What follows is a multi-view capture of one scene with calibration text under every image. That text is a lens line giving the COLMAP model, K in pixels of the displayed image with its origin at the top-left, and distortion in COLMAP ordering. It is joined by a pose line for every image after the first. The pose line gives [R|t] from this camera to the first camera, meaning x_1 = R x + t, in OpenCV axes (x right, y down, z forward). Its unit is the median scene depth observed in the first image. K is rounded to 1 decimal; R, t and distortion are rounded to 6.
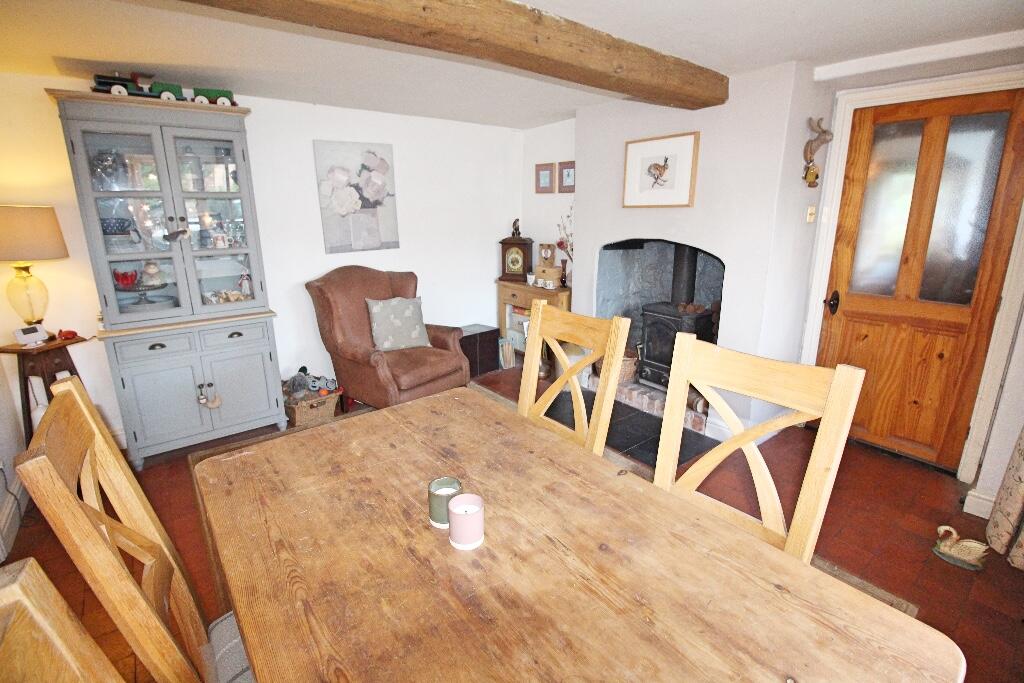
lens RADIAL K [[467.9, 0, 515.4], [0, 467.9, 327.5], [0, 0, 1]] dist [-0.001489, -0.013528]
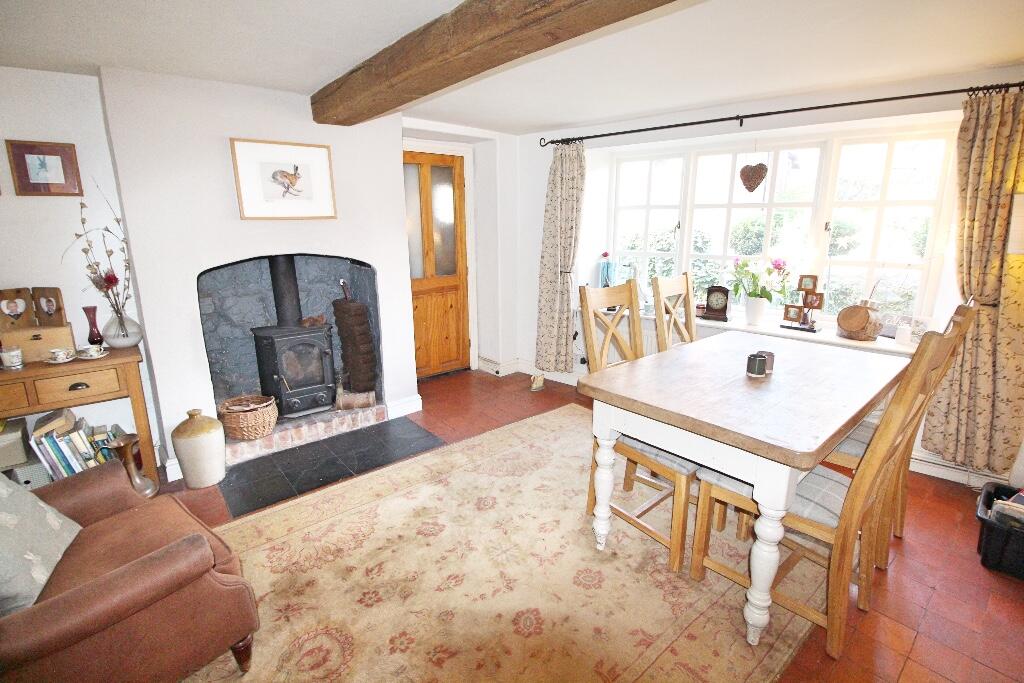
lens RADIAL K [[467.9, 0, 515.4], [0, 467.9, 327.5], [0, 0, 1]] dist [-0.001489, -0.013528]
pose [[-0.018472, -0.220118, 0.975298, -0.646158], [0.251097, 0.943181, 0.217625, -0.148132], [-0.967786, 0.248914, 0.037848, 0.603381]]
